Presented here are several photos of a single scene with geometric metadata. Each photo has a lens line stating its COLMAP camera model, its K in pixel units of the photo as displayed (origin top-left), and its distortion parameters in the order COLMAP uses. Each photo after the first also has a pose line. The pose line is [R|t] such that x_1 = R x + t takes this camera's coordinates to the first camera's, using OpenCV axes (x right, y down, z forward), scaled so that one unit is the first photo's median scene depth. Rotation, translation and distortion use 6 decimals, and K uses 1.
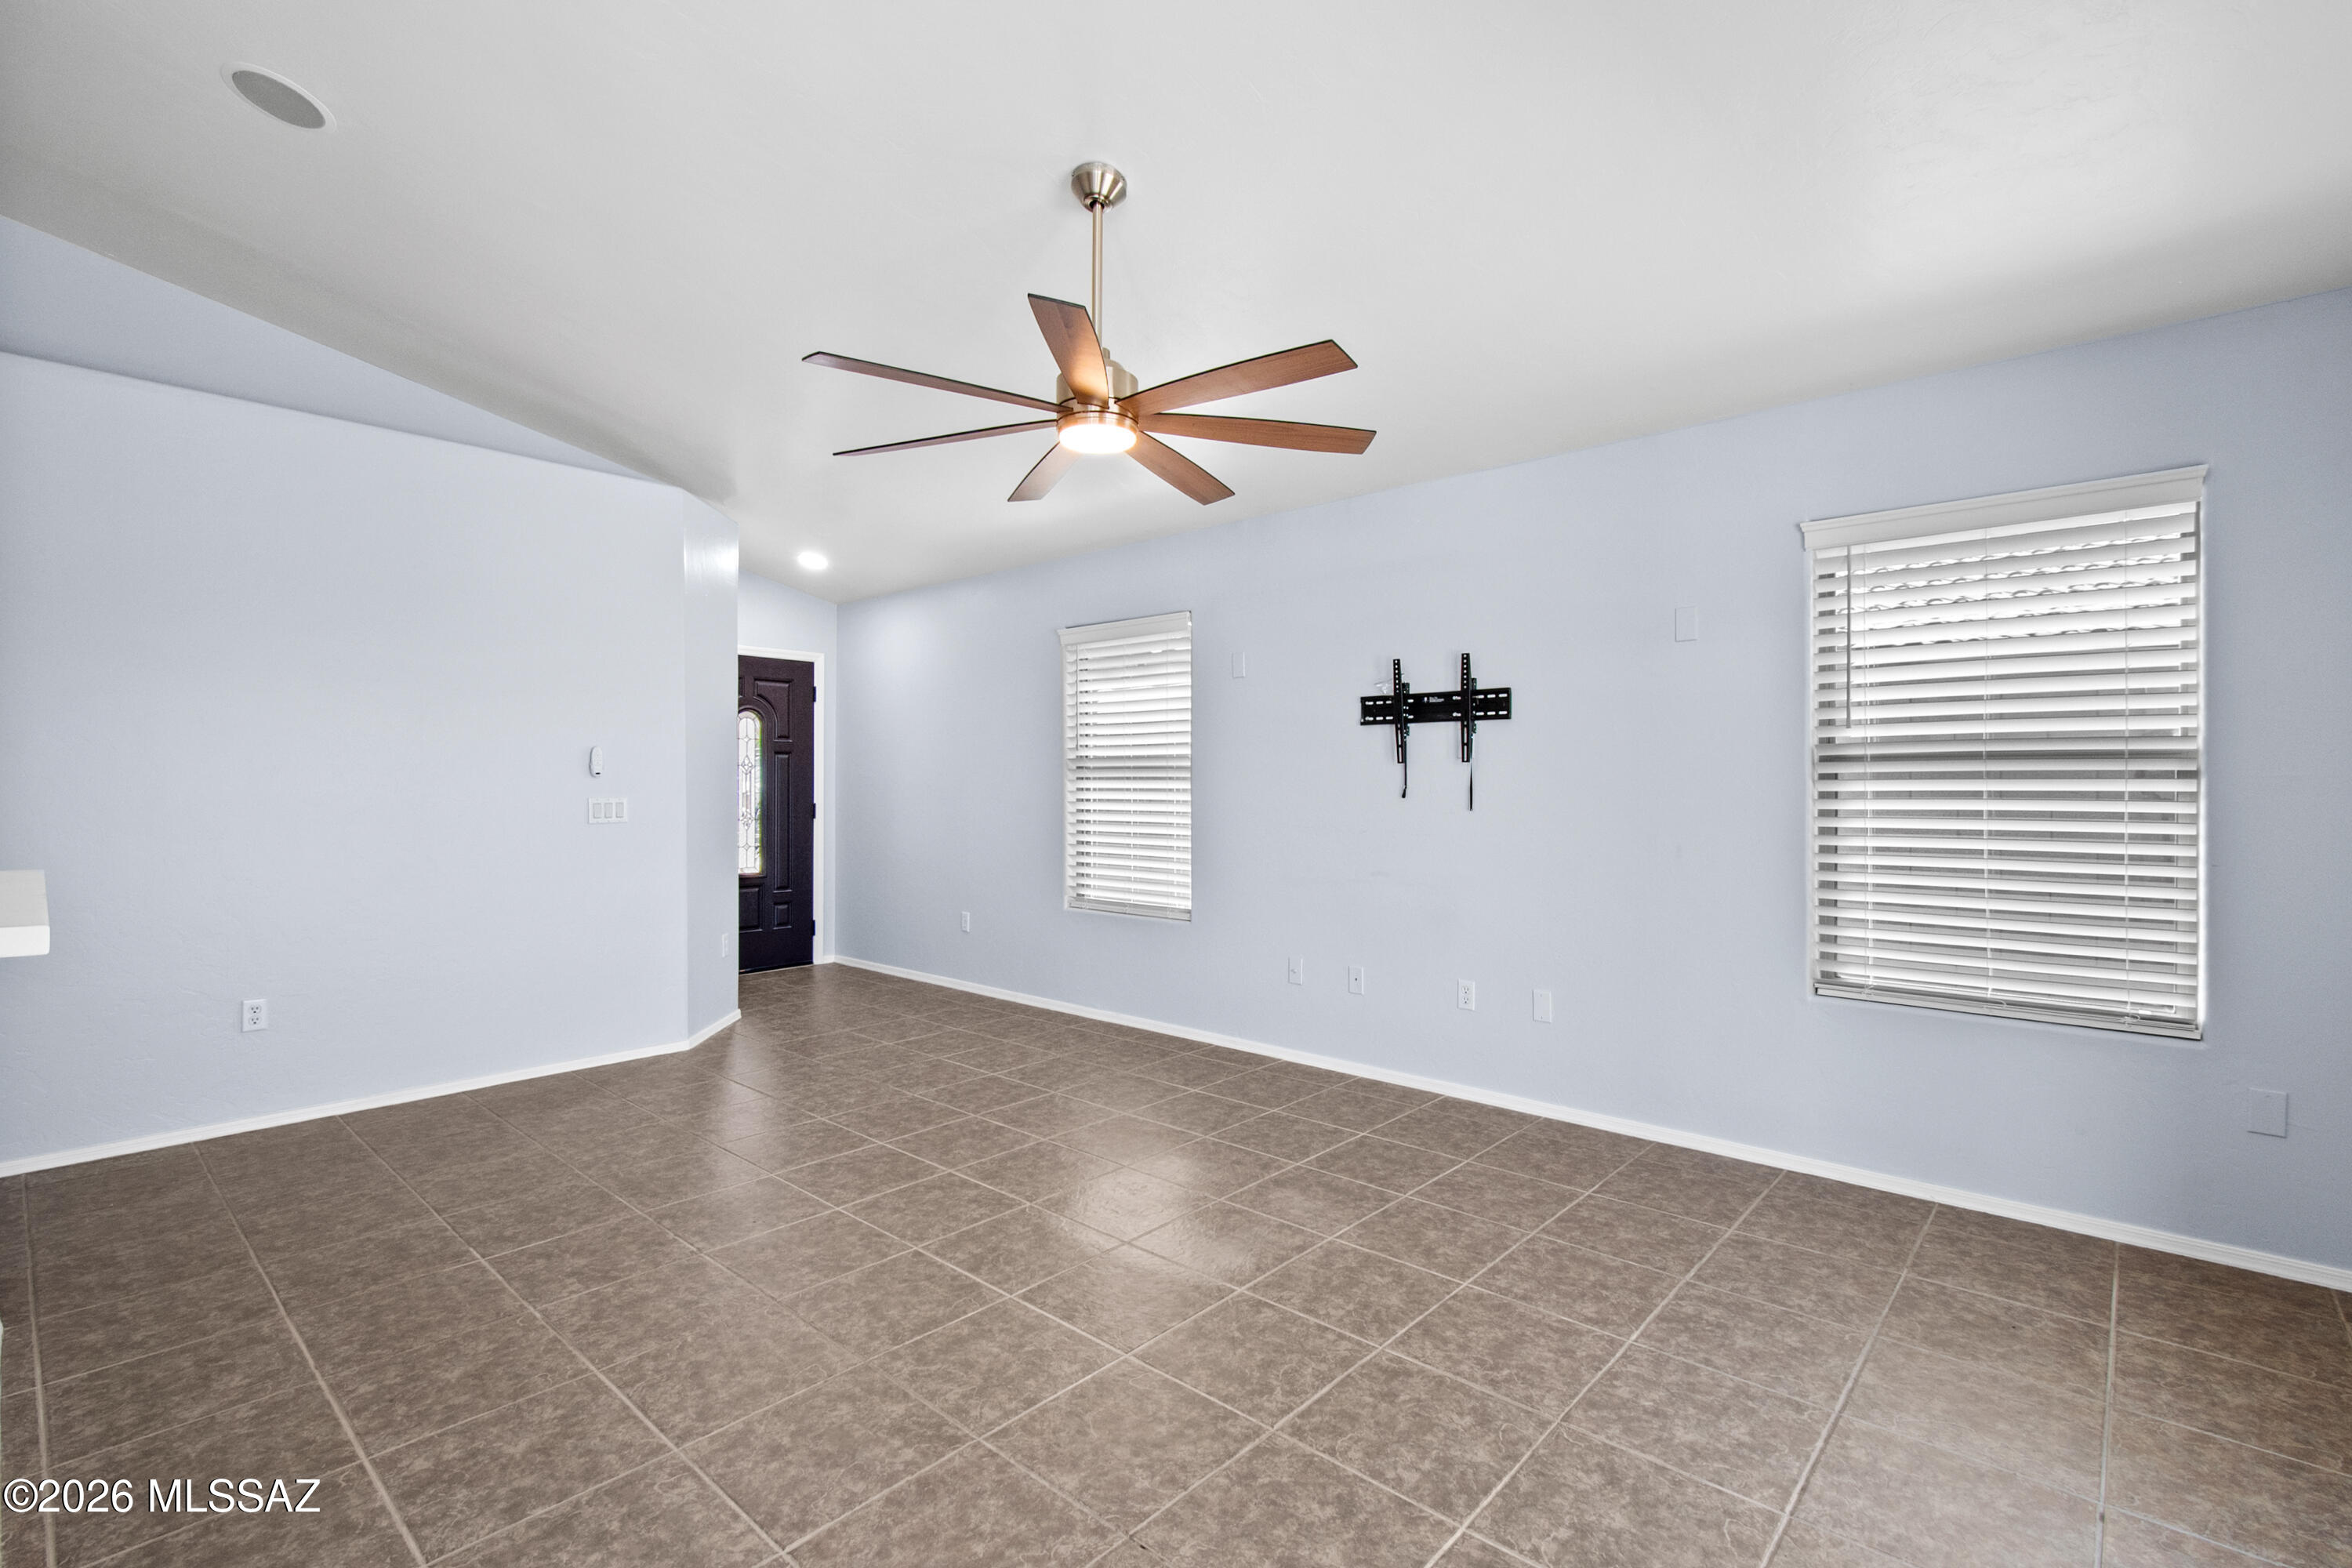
lens RADIAL K [[1059.8, 0, 1173.0], [0, 1059.8, 775.9], [0, 0, 1]] dist [0.007746, -0.004250]
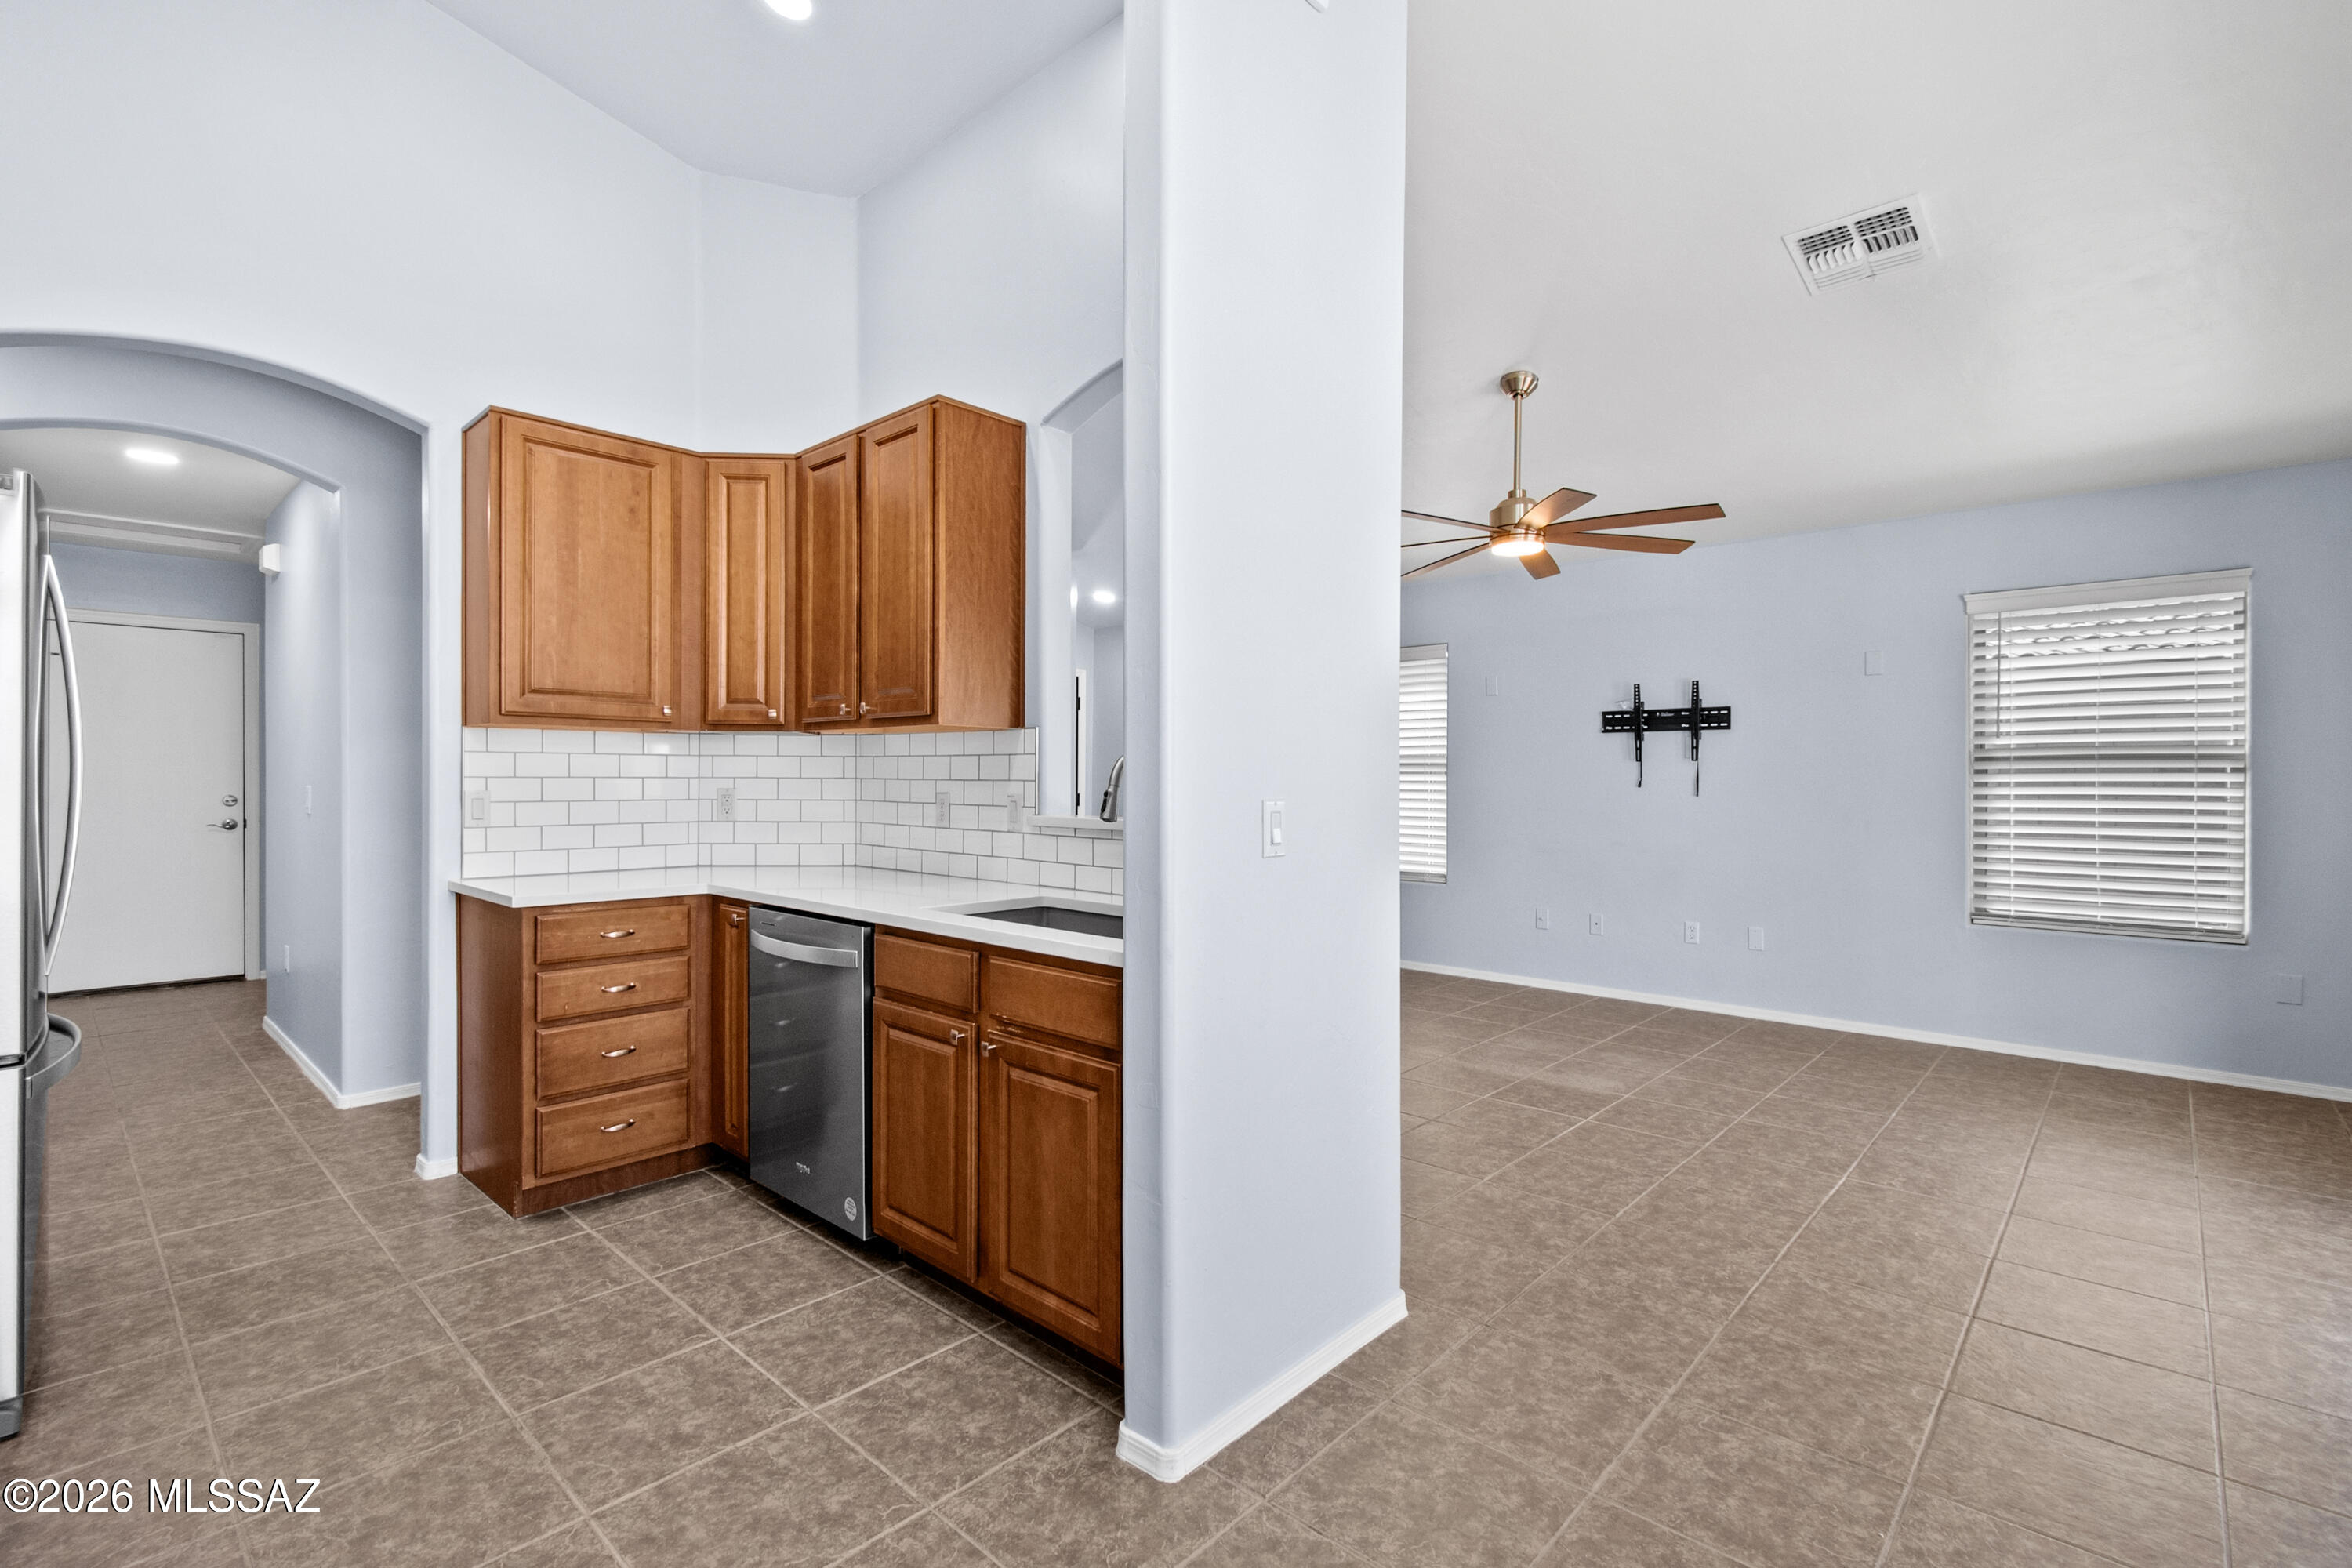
lens RADIAL K [[1059.8, 0, 1170.0], [0, 1059.8, 776.8], [0, 0, 1]] dist [0.007746, -0.004250]
pose [[0.999917, 0.003226, -0.012457, -0.464209], [-0.003201, 0.999993, 0.002024, 0.008396], [0.012464, -0.001984, 0.999920, -0.452000]]
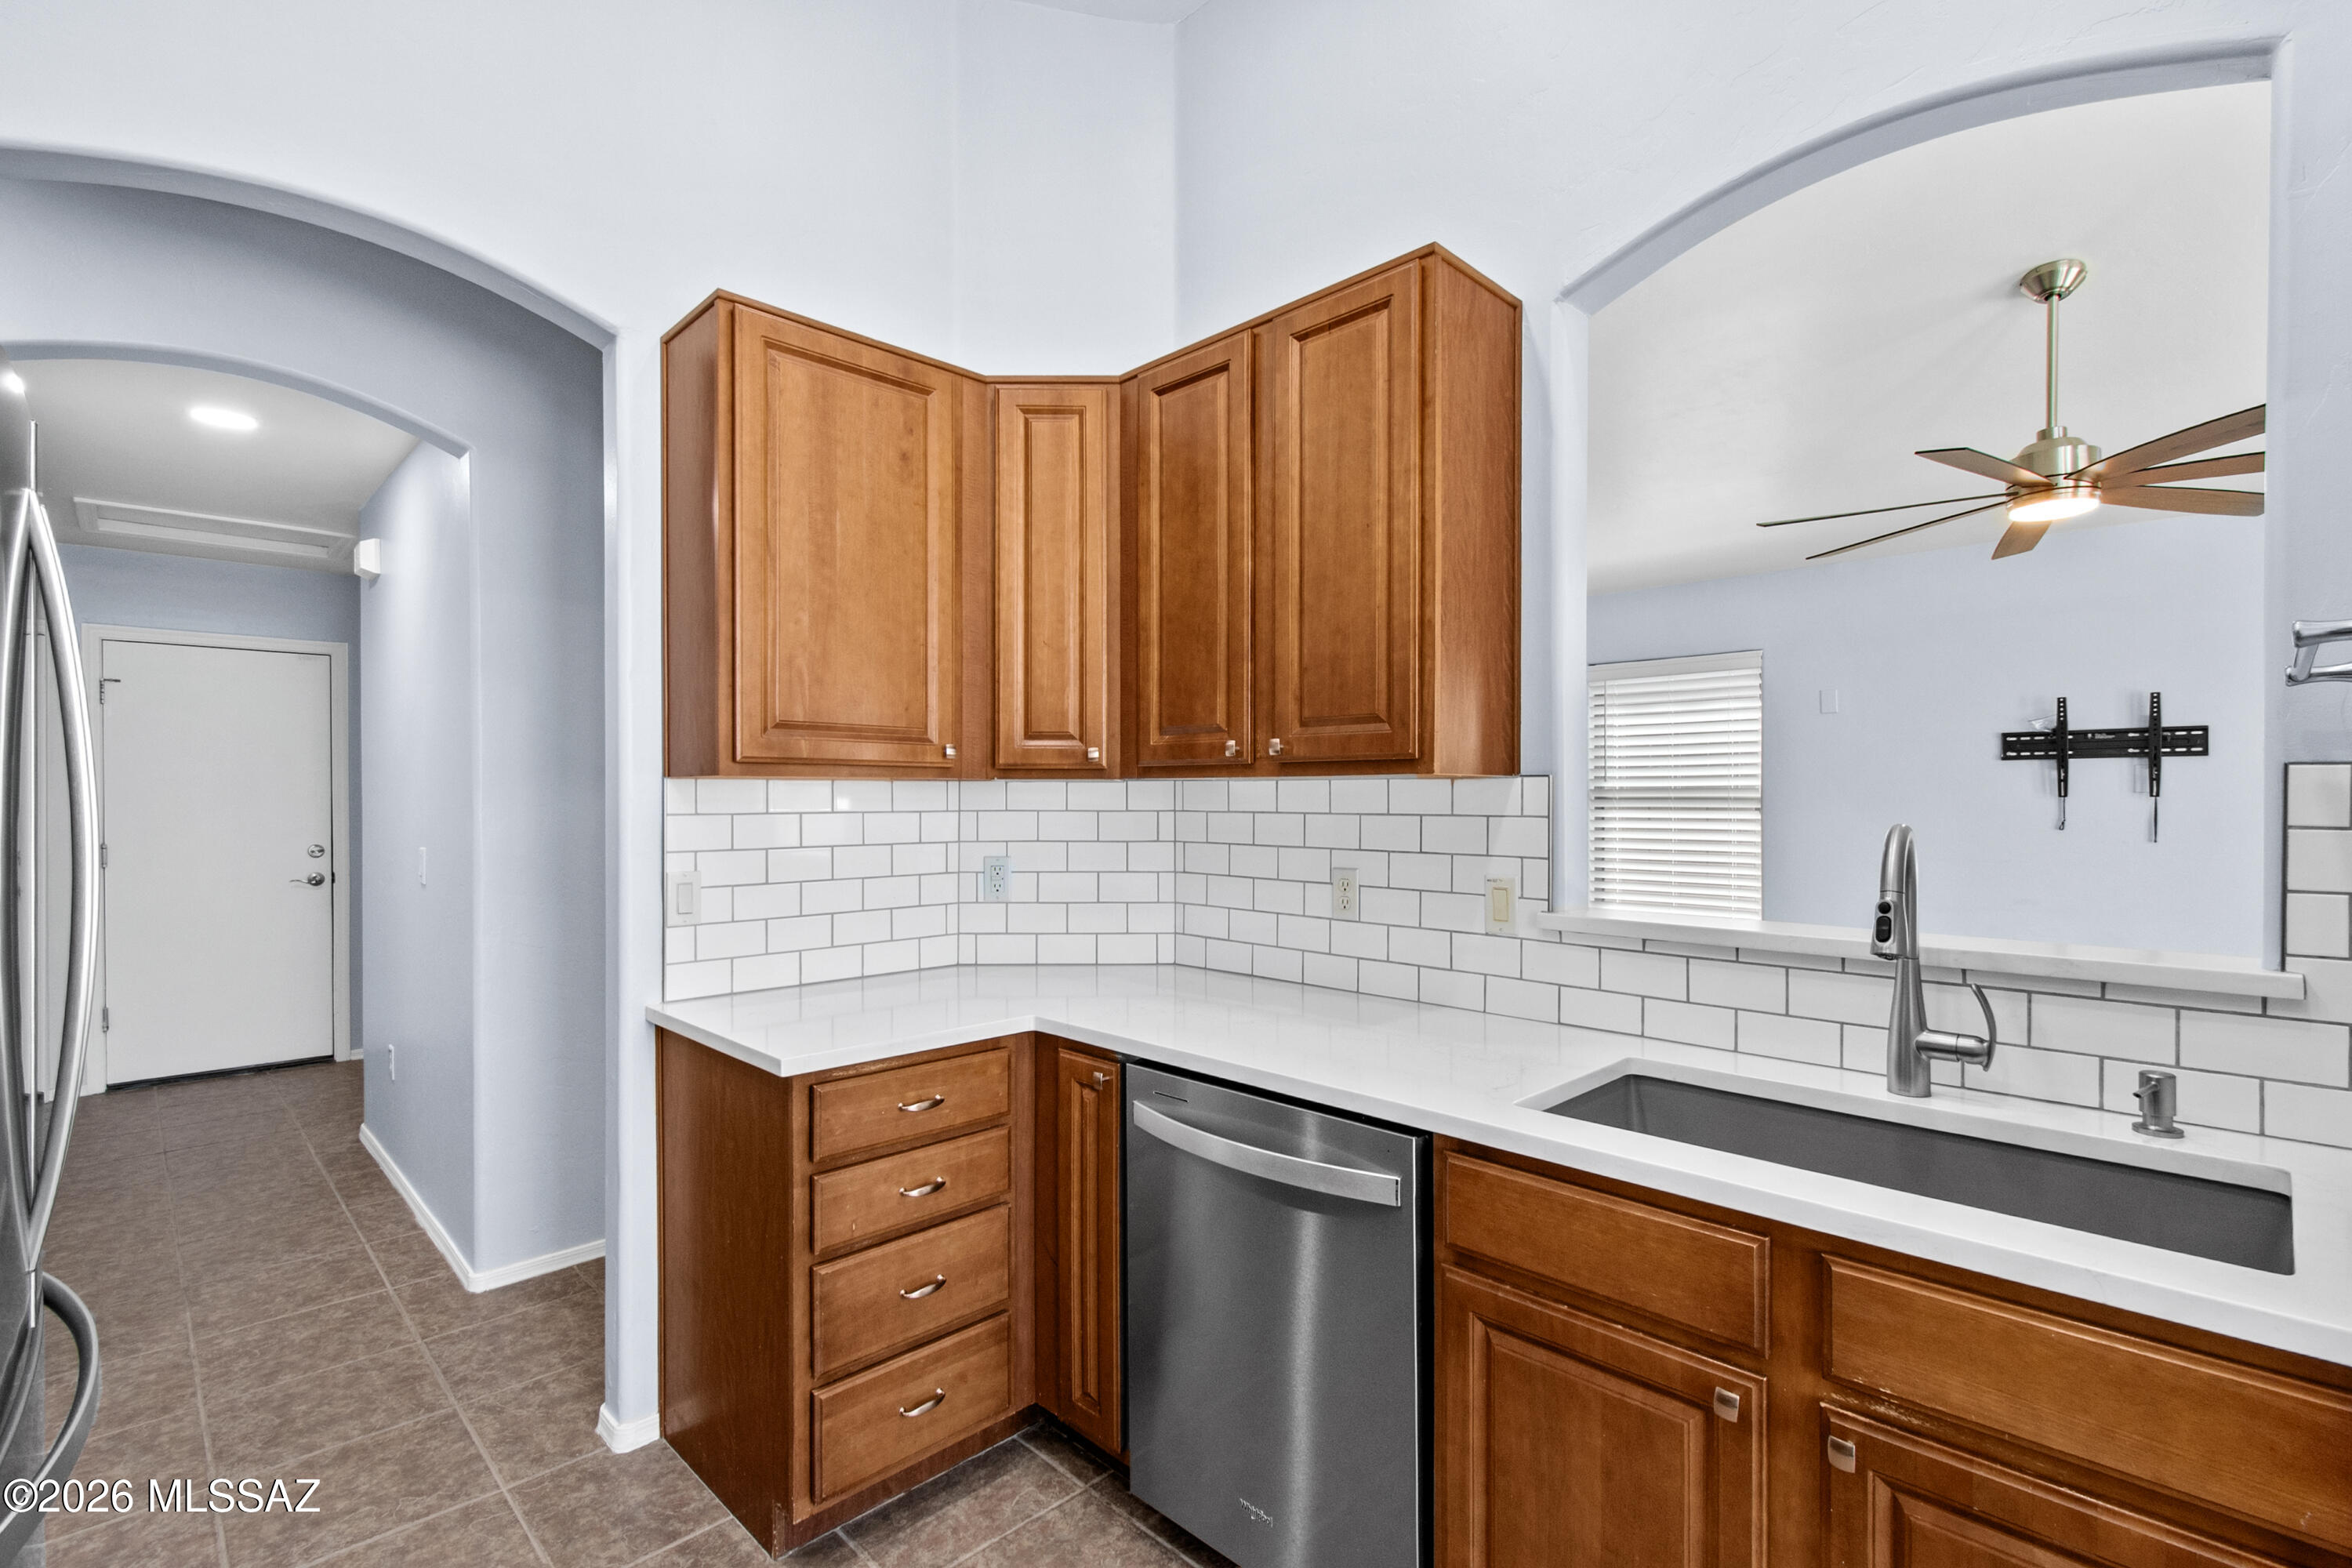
lens RADIAL K [[1059.8, 0, 1164.5], [0, 1059.8, 793.3], [0, 0, 1]] dist [0.007746, -0.004250]
pose [[0.998434, -0.002934, -0.055858, -0.781759], [0.002962, 0.999996, 0.000420, -0.024002], [0.055857, -0.000585, 0.998439, -0.122685]]
